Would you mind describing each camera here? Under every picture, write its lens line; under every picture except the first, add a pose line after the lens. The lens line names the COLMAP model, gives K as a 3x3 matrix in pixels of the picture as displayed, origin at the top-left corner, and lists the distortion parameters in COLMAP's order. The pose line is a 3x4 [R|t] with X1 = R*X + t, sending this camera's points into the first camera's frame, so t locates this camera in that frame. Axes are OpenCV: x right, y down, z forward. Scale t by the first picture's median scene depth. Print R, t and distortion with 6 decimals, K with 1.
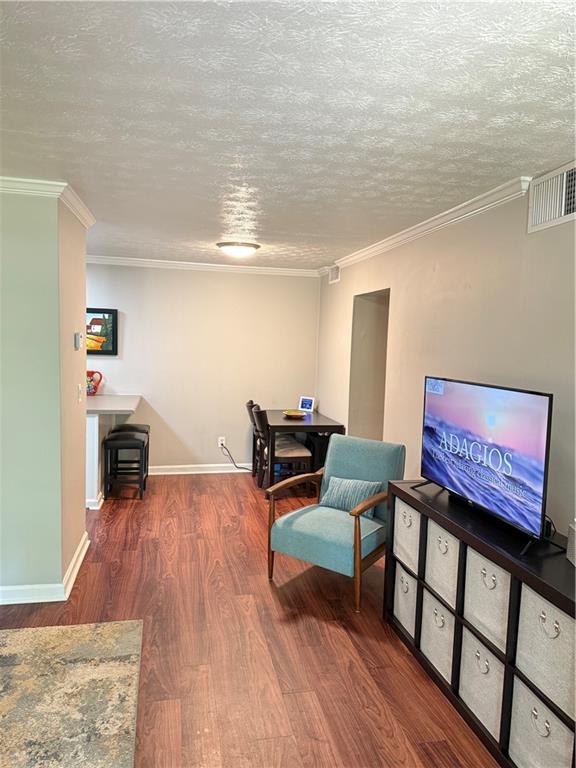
lens RADIAL K [[541.1, 0, 278.3], [0, 541.1, 372.4], [0, 0, 1]] dist [0.037486, -0.050589]
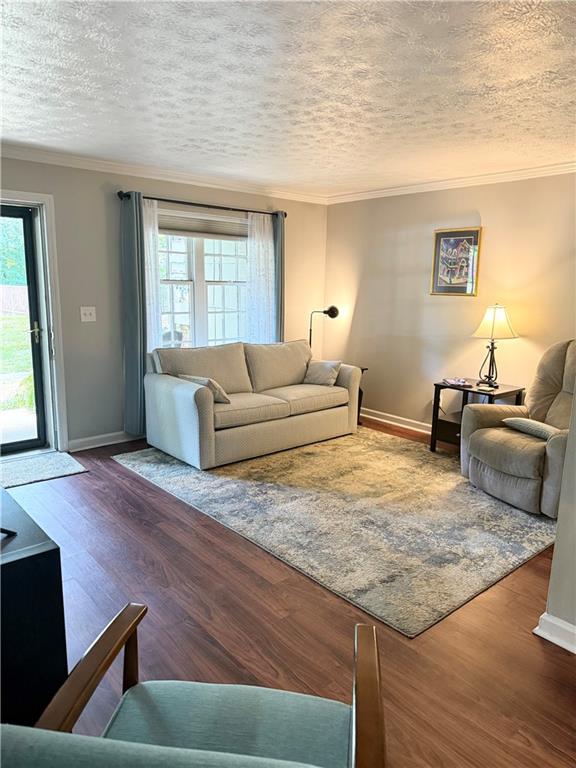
lens RADIAL K [[541.1, 0, 284.0], [0, 541.1, 387.3], [0, 0, 1]] dist [0.037486, -0.050589]
pose [[-0.877929, 0.040292, -0.477092, 0.292242], [-0.078091, 0.971060, 0.225710, -0.050600], [0.472379, 0.235414, -0.849375, 1.680449]]
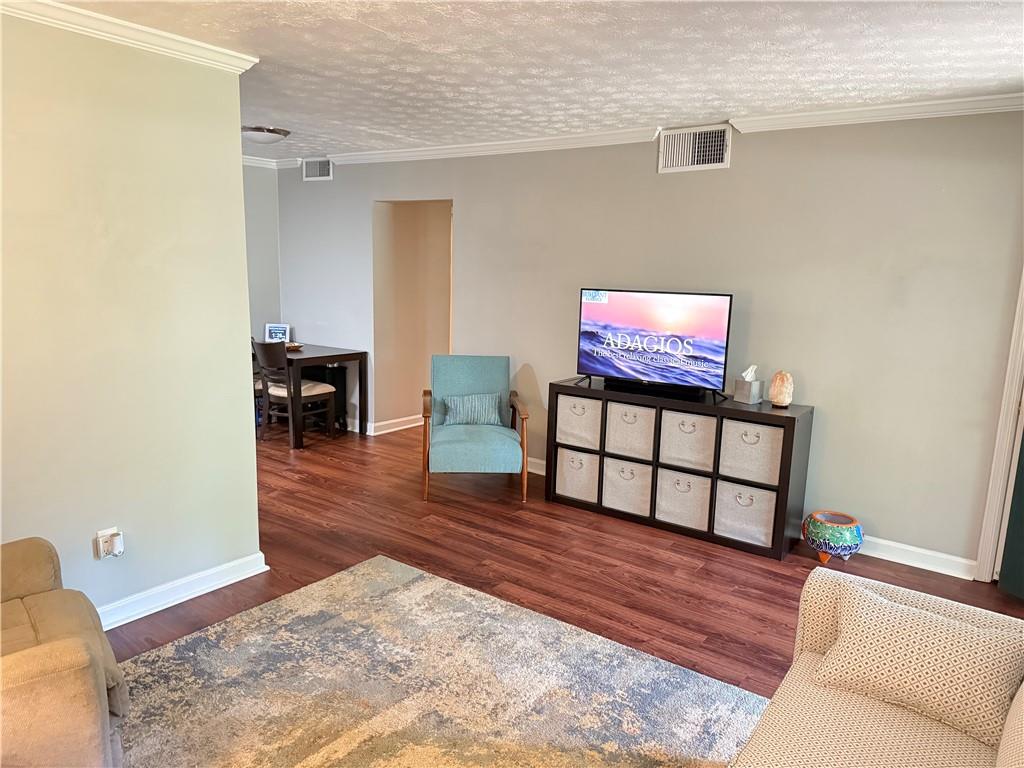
lens RADIAL K [[721.5, 0, 507.3], [0, 721.5, 386.0], [0, 0, 1]] dist [0.037486, -0.050589]
pose [[0.748615, -0.124002, 0.651306, -0.989885], [0.038231, 0.988793, 0.144313, -0.017489], [-0.661902, -0.083135, 0.744966, -0.080263]]
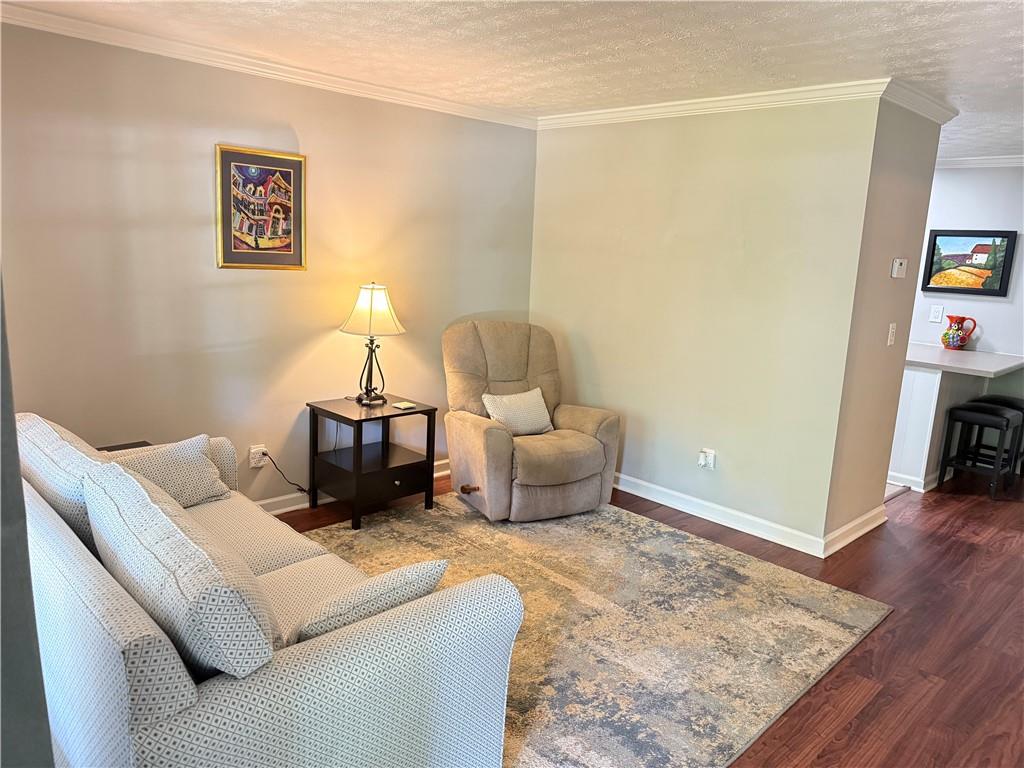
lens RADIAL K [[721.5, 0, 507.8], [0, 721.5, 379.0], [0, 0, 1]] dist [0.037486, -0.050589]
pose [[0.539458, 0.152381, -0.828110, 0.343887], [-0.082386, 0.988321, 0.128193, 0.012988], [0.837973, -0.000930, 0.545712, -0.122753]]
